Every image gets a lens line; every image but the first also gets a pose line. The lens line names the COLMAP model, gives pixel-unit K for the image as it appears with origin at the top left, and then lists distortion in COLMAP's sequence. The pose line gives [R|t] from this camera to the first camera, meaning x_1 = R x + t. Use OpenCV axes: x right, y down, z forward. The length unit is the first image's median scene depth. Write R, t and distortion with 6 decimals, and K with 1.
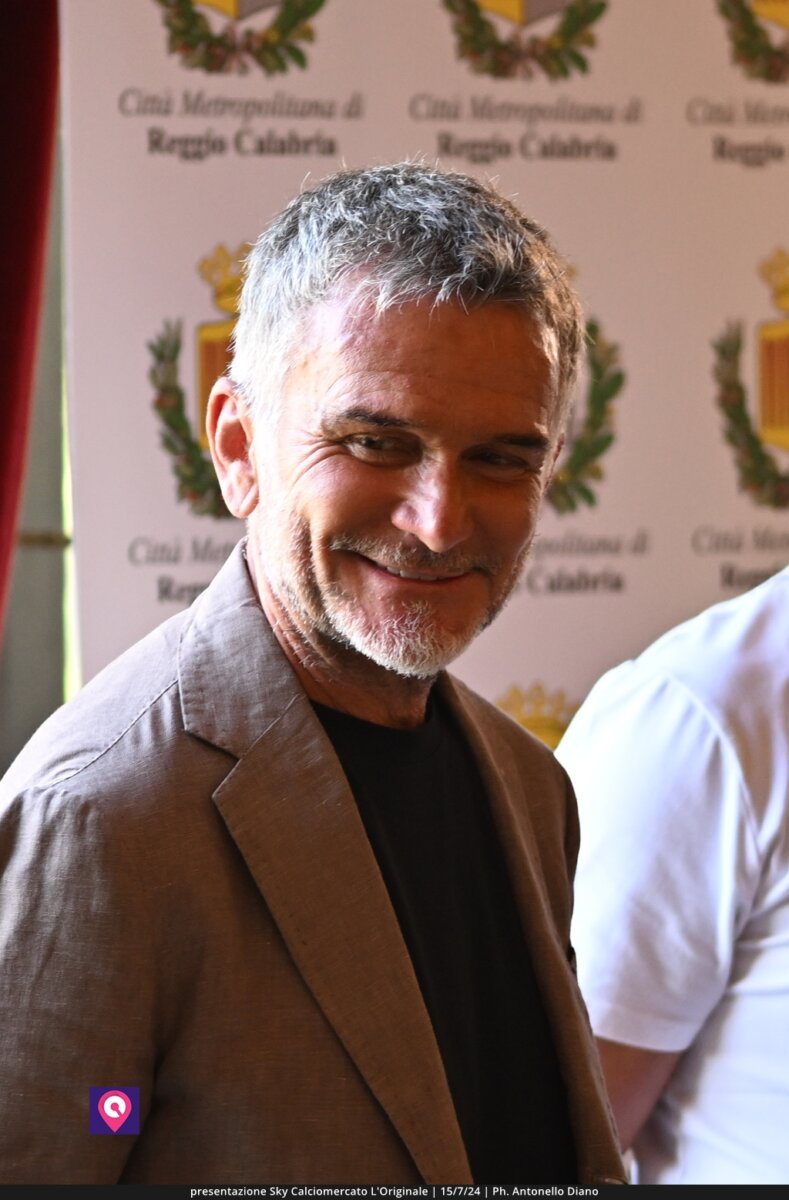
lens RADIAL K [[5368.1, 0, 396.0], [0, 5368.1, 593.6], [0, 0, 1]] dist [-1.089848, 0.000000]
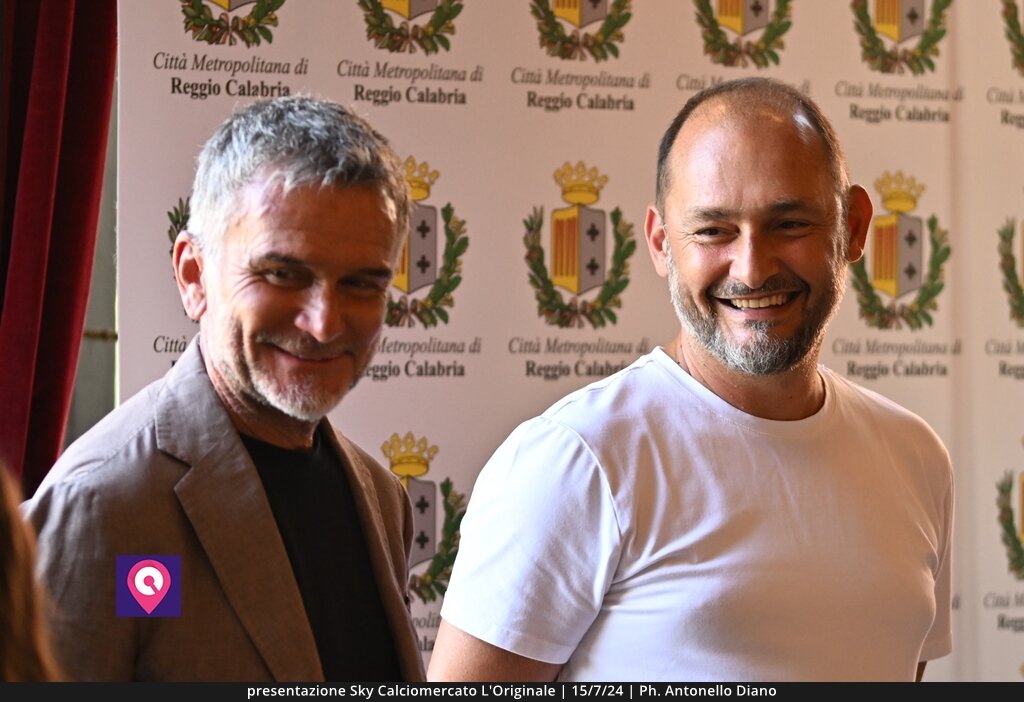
lens RADIAL K [[4825.1, 0, 511.6], [0, 4825.1, 347.6], [0, 0, 1]] dist [0.395505, 0.000000]
pose [[0.999989, -0.003108, -0.003421, 0.069443], [0.002959, 0.999084, -0.042699, 0.055664], [0.003551, 0.042688, 0.999082, -0.434990]]
